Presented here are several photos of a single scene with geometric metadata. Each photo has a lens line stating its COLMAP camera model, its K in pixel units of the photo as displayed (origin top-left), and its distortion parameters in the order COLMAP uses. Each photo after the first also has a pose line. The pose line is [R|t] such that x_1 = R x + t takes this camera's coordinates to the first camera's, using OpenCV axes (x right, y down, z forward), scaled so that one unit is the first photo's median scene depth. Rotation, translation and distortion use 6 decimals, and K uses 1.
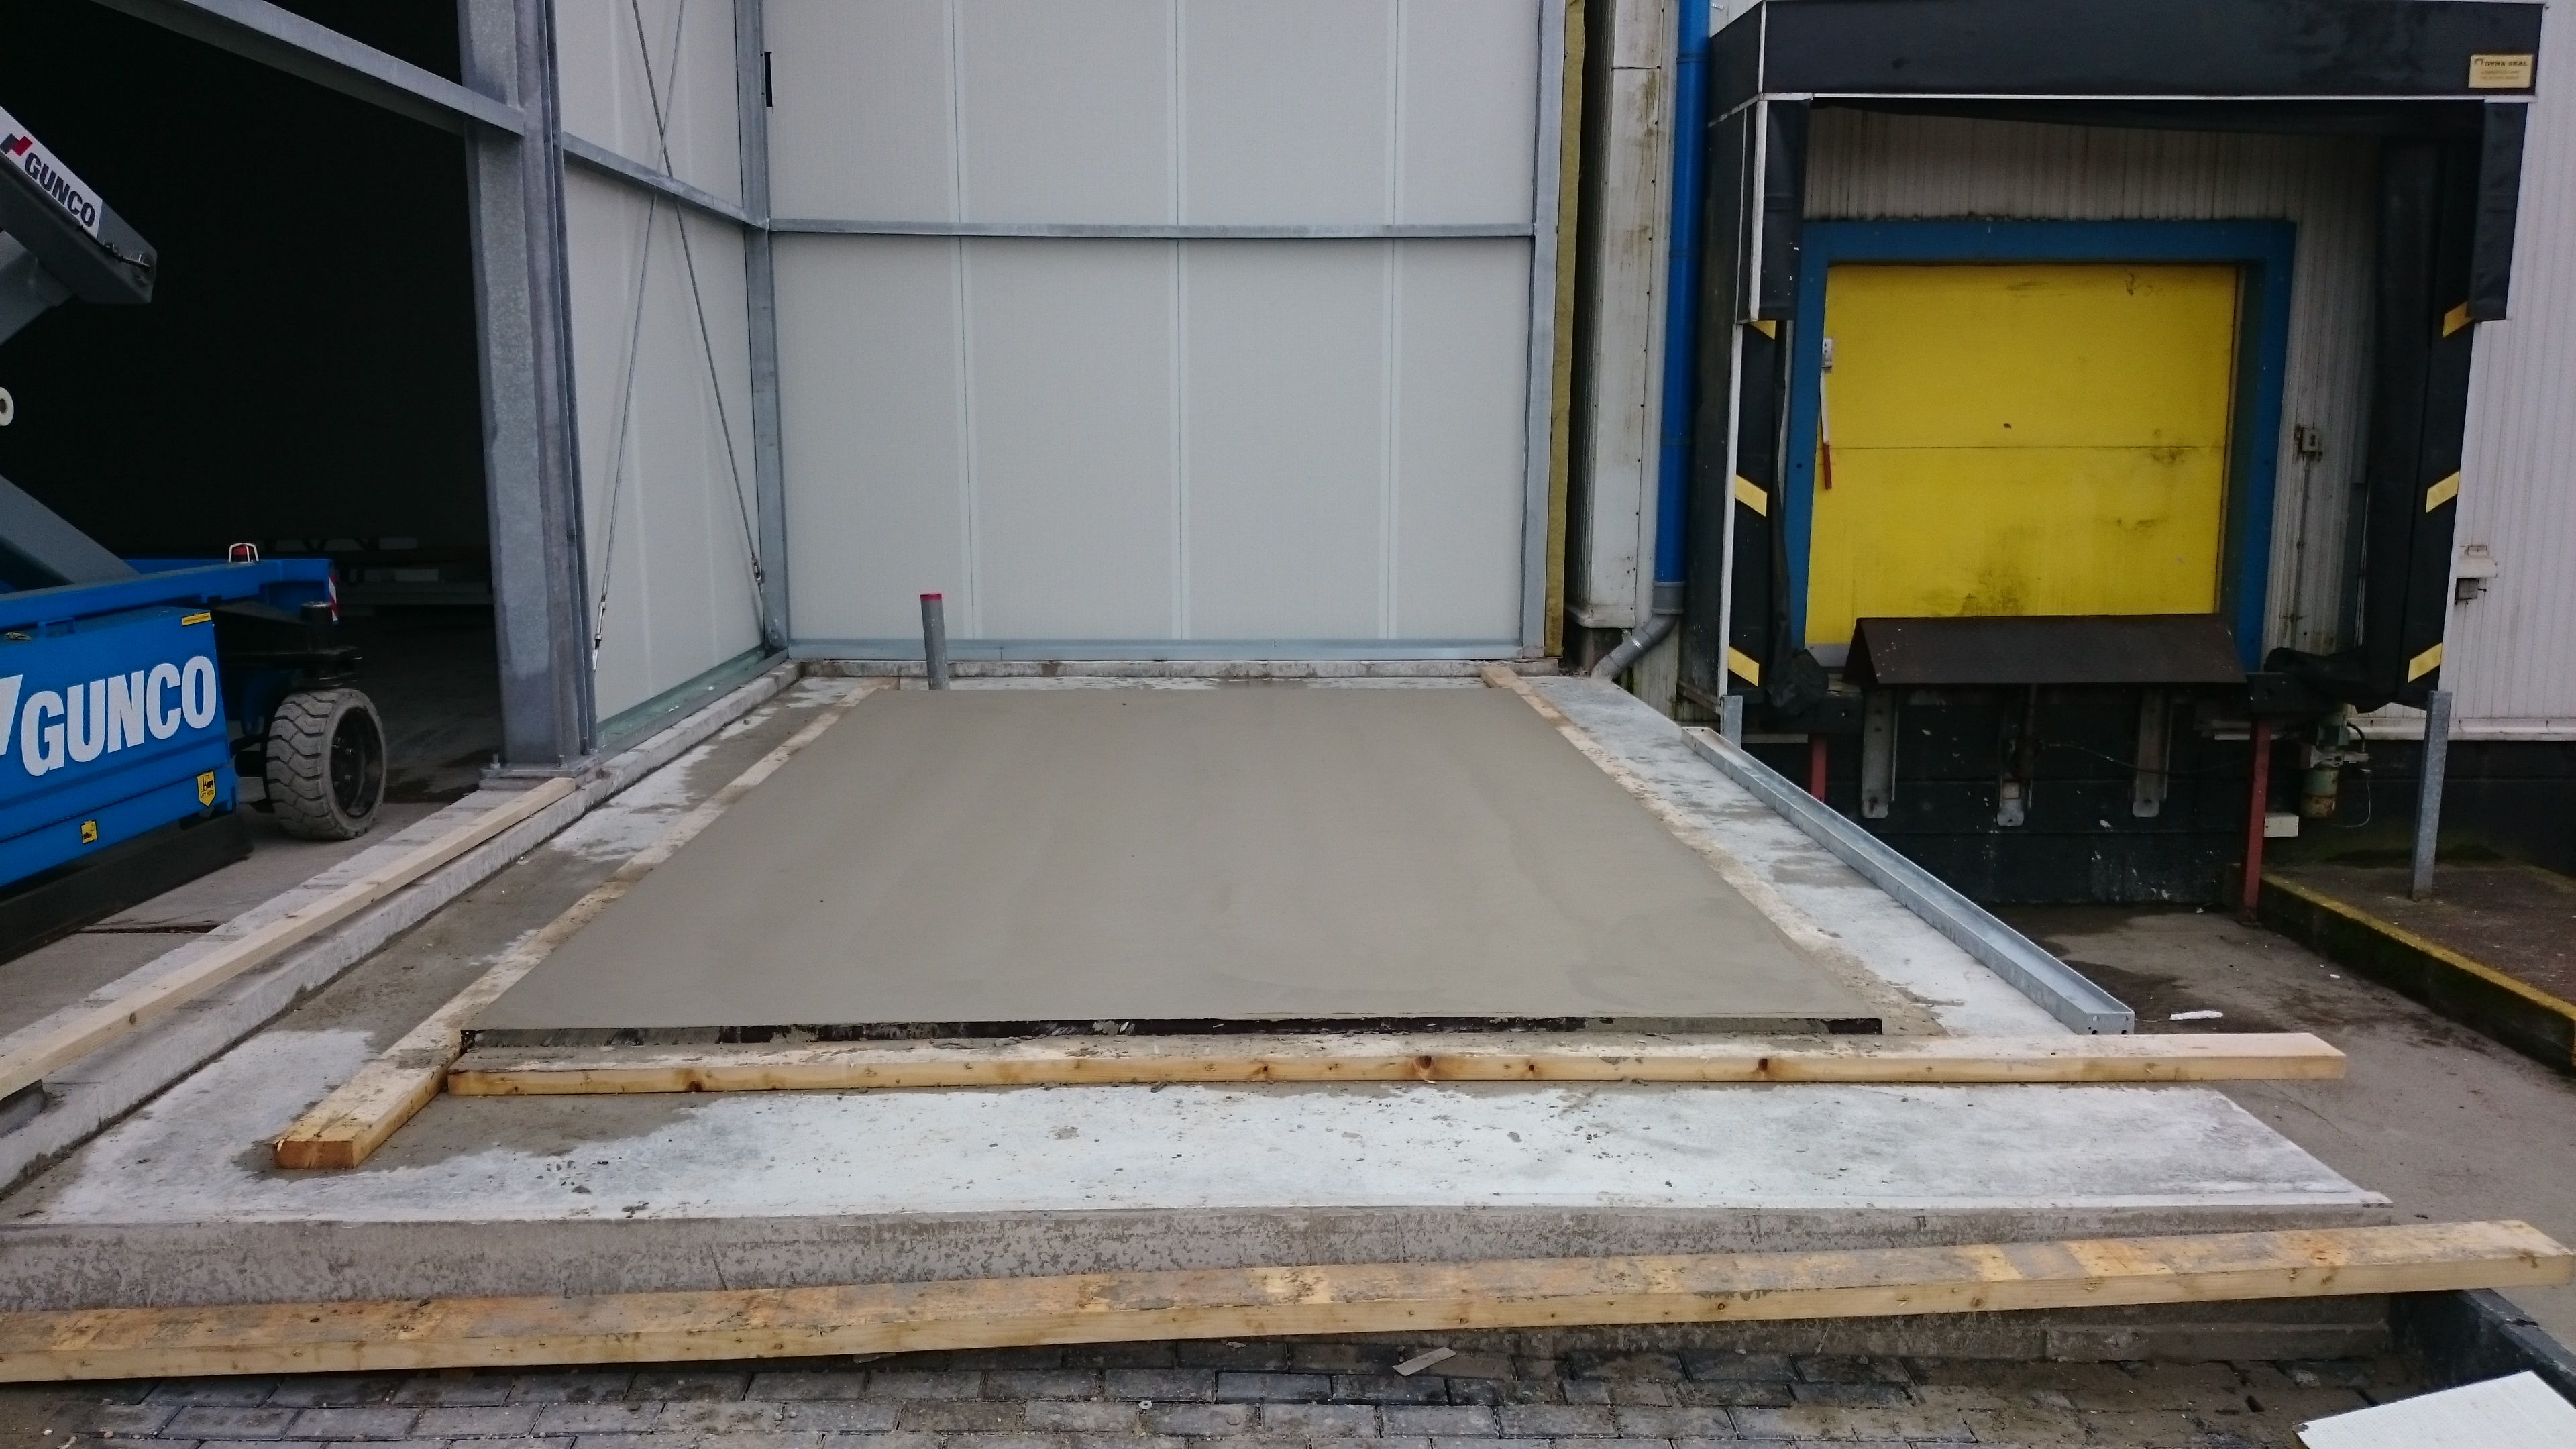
lens RADIAL K [[1954.7, 0, 1236.7], [0, 1954.7, 729.9], [0, 0, 1]] dist [0.059667, -0.145804]
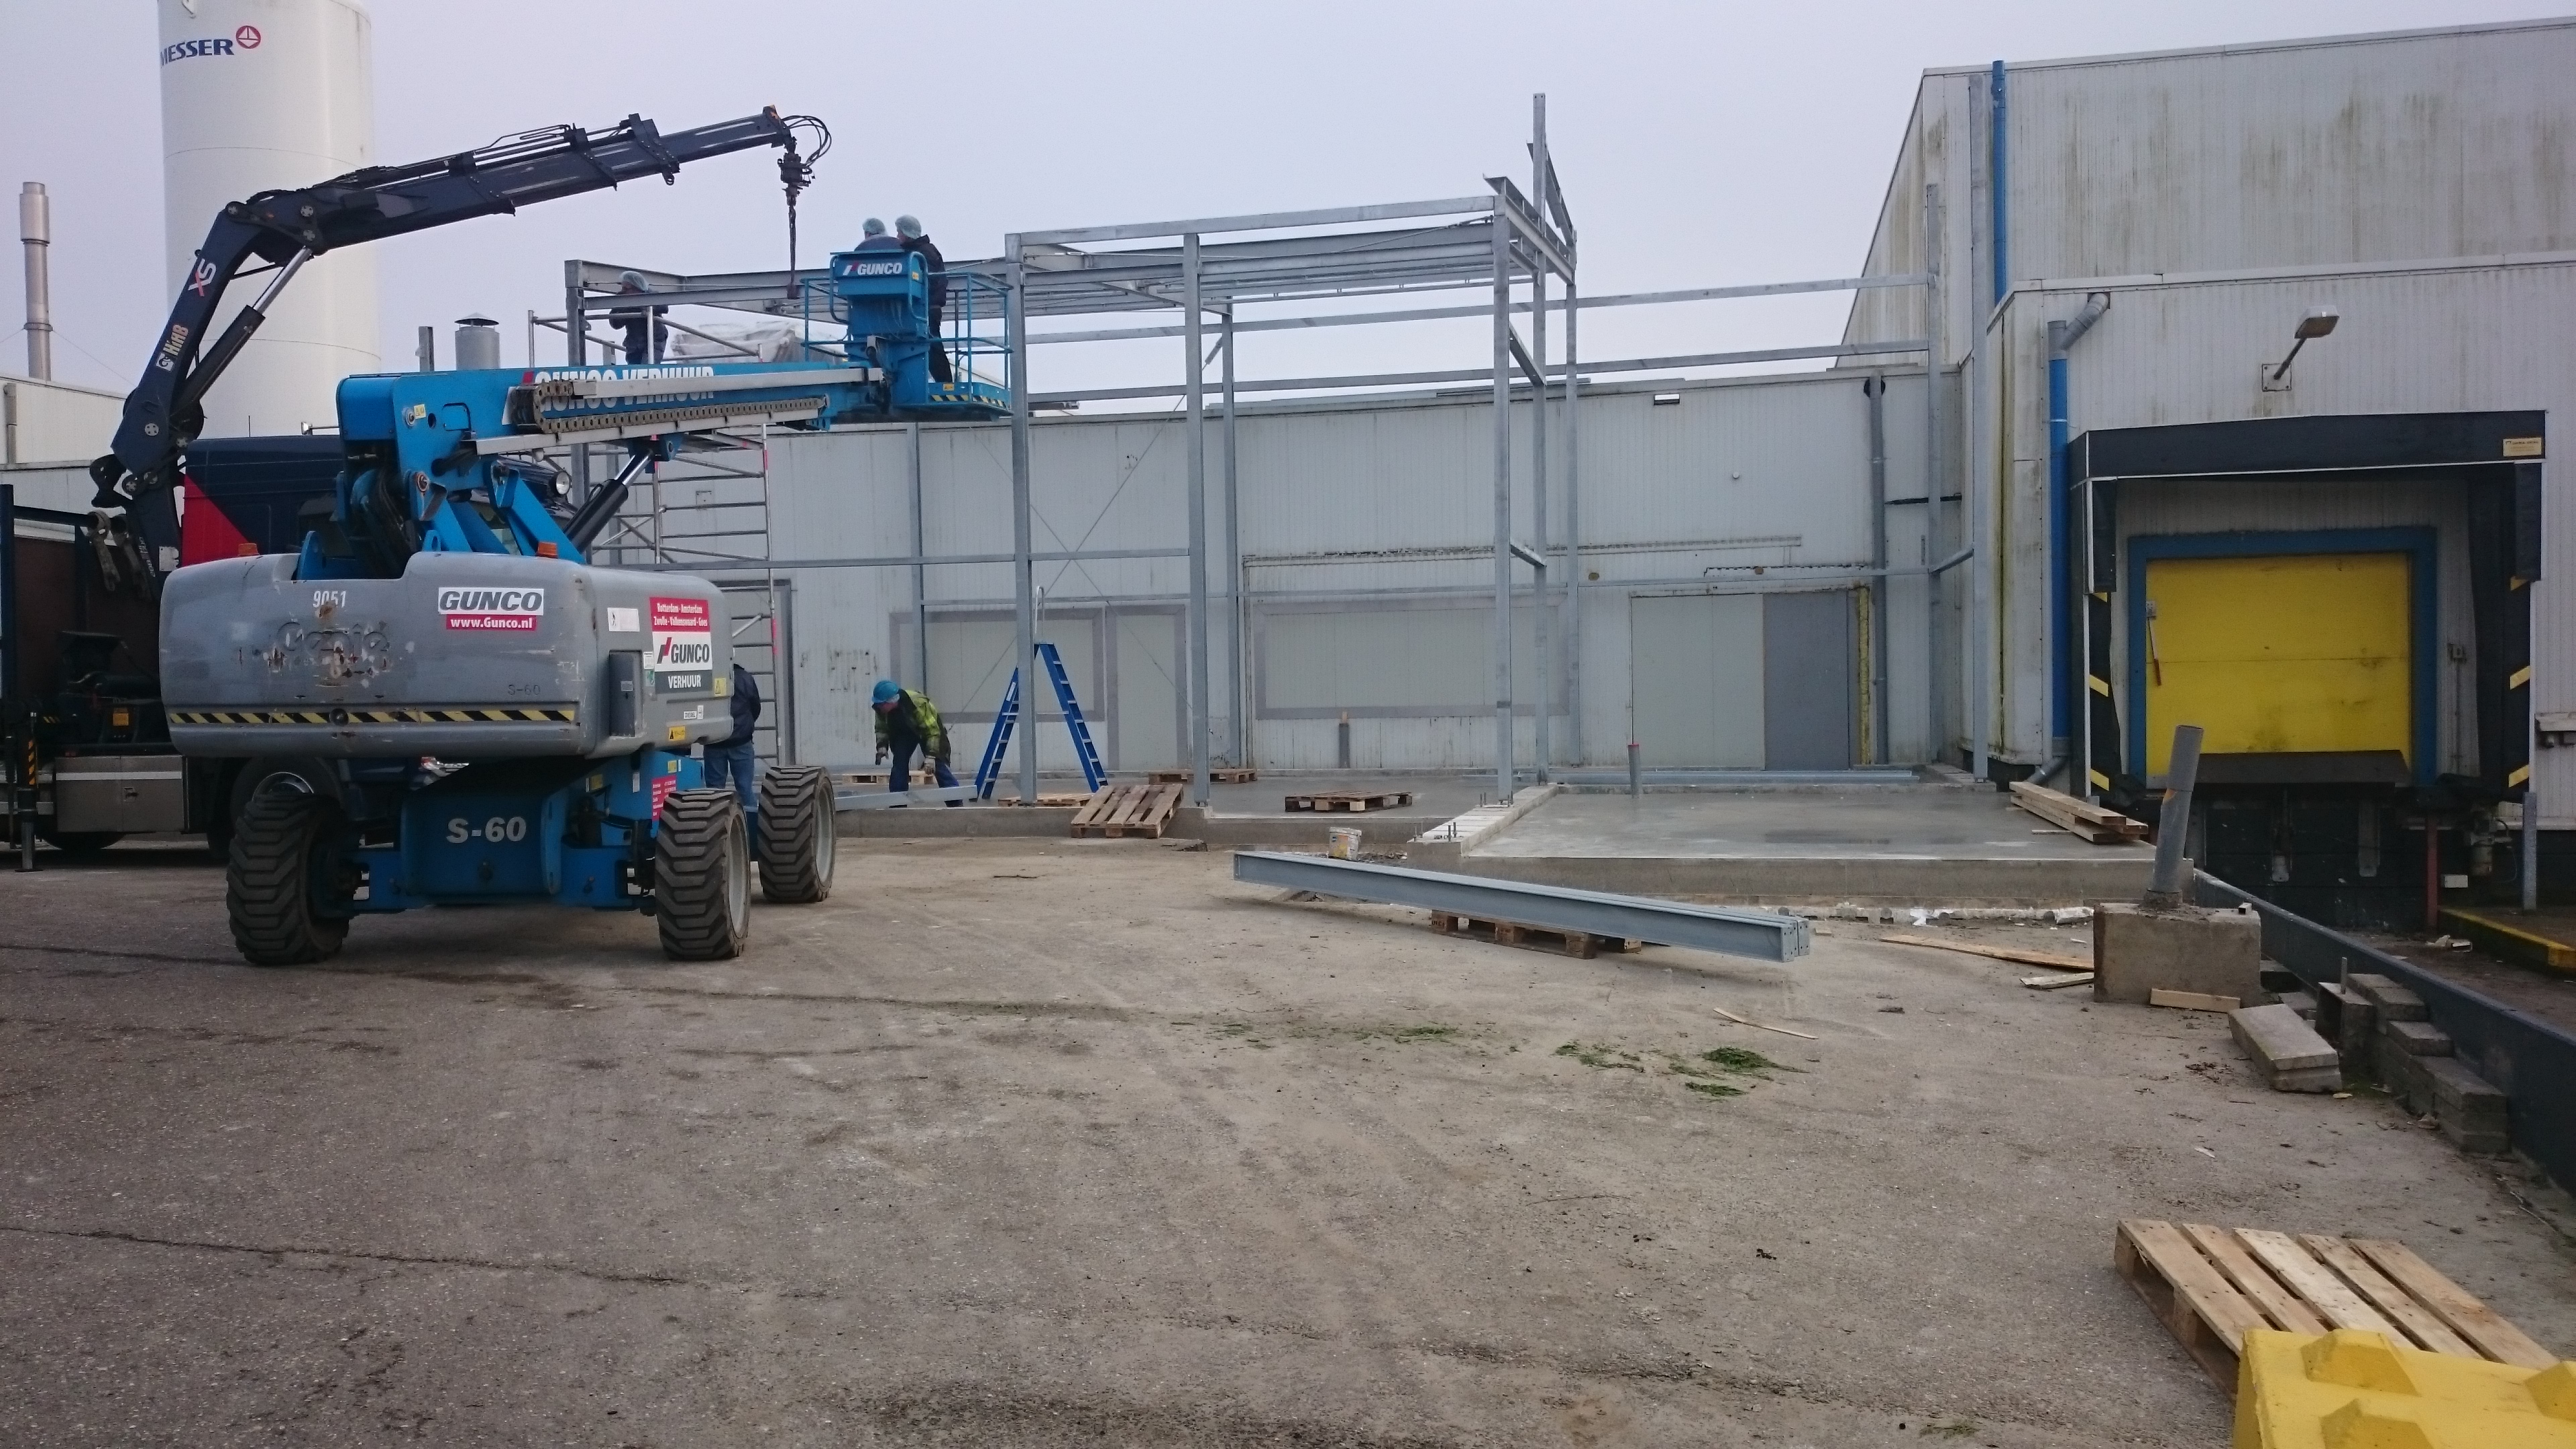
lens RADIAL K [[1954.7, 0, 1236.7], [0, 1954.7, 729.9], [0, 0, 1]] dist [0.059667, -0.145804]
pose [[0.965174, -0.008592, -0.261469, -0.033603], [-0.026781, 0.990964, -0.131424, 0.174920], [0.260236, 0.133849, 0.956223, -0.910373]]
